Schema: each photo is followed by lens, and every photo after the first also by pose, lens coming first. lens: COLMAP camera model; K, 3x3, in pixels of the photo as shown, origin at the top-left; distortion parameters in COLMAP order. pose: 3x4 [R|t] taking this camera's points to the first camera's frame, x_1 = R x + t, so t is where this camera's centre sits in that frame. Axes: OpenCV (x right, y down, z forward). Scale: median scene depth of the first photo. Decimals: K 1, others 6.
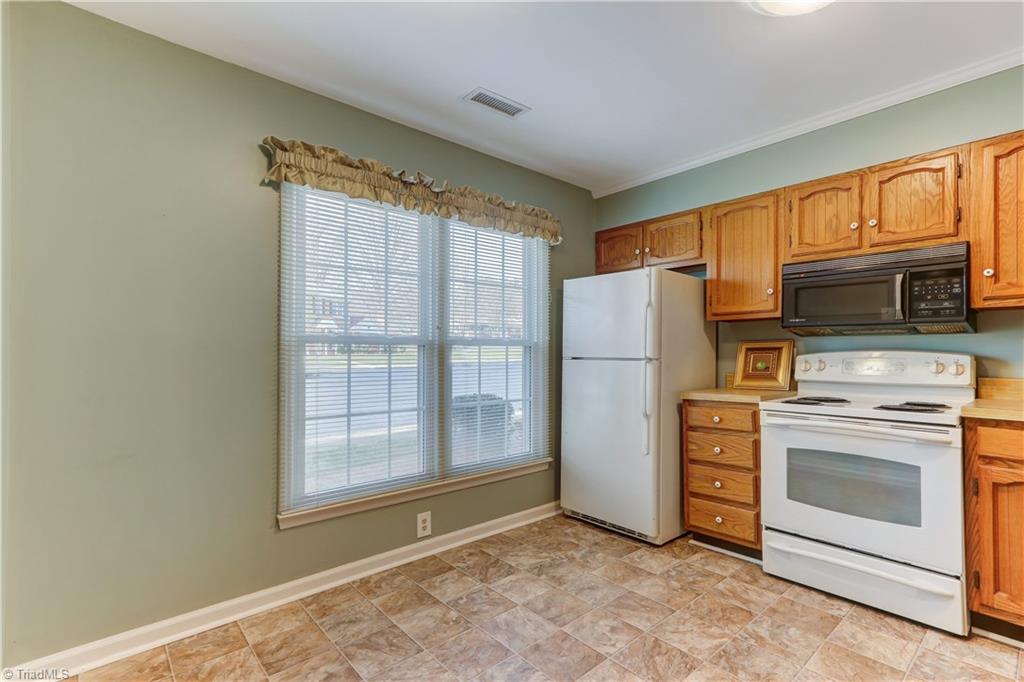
lens RADIAL K [[478.1, 0, 501.4], [0, 478.1, 347.3], [0, 0, 1]] dist [0.013437, 0.000278]
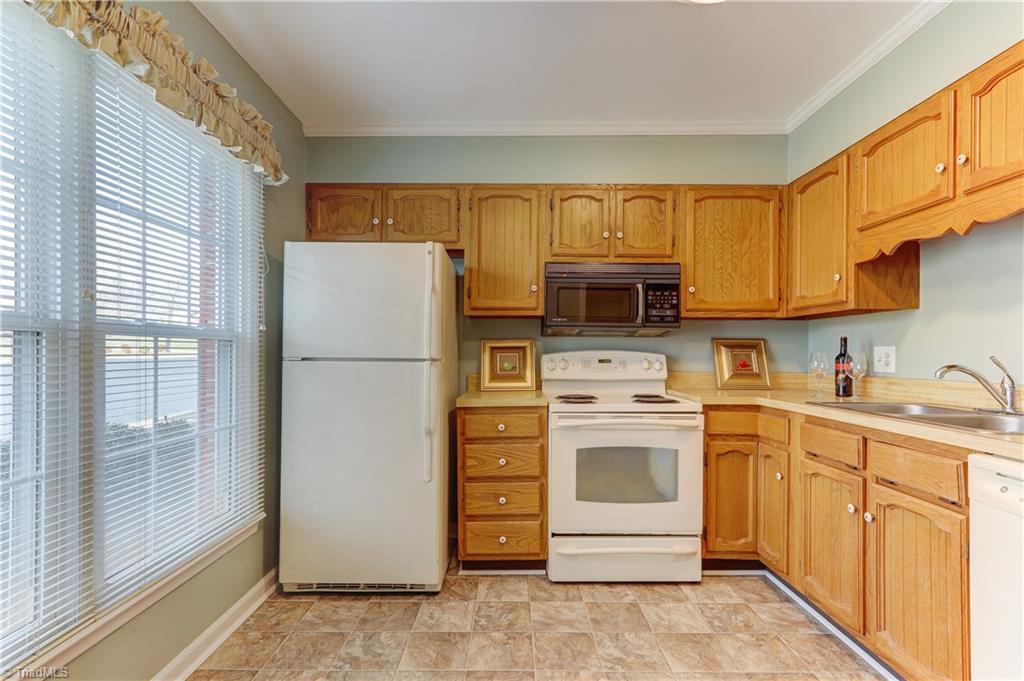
lens RADIAL K [[496.0, 0, 510.2], [0, 496.0, 354.3], [0, 0, 1]] dist [0.001157, 0.000677]
pose [[0.656666, -0.001397, 0.754180, -0.230534], [-0.011736, 0.999858, 0.012071, 0.004534], [-0.754090, -0.016778, 0.656556, 0.391038]]
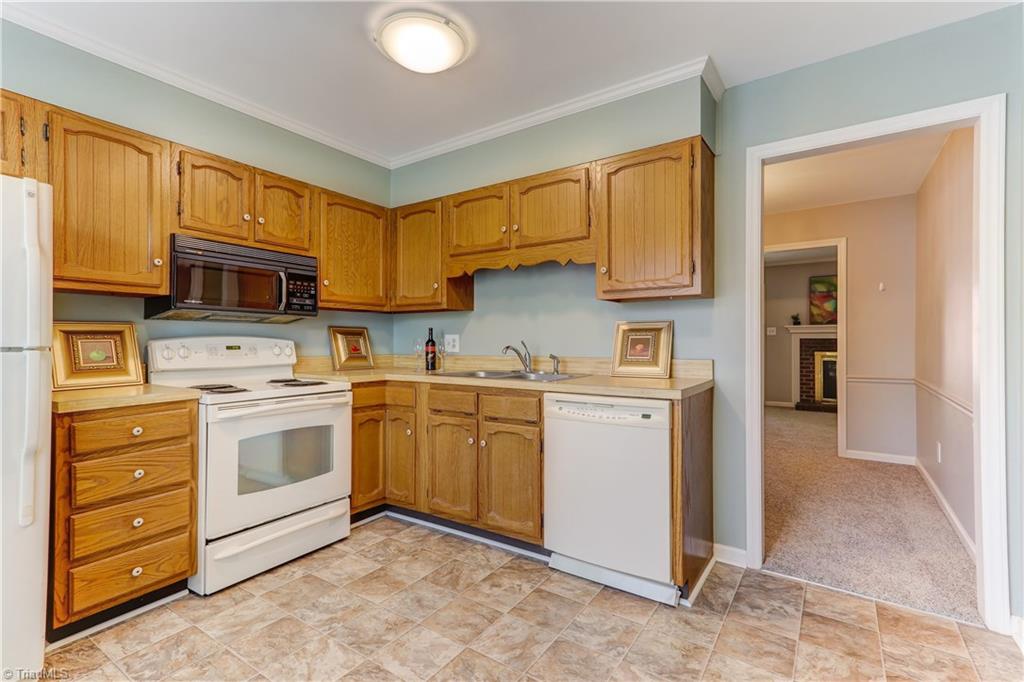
lens RADIAL K [[473.6, 0, 509.8], [0, 473.6, 338.4], [0, 0, 1]] dist [0.022867, 0.000708]
pose [[-0.259124, 0.002865, 0.965840, -0.385082], [-0.013285, 0.999890, -0.006530, 0.009594], [-0.965753, -0.014524, -0.259058, 0.654218]]
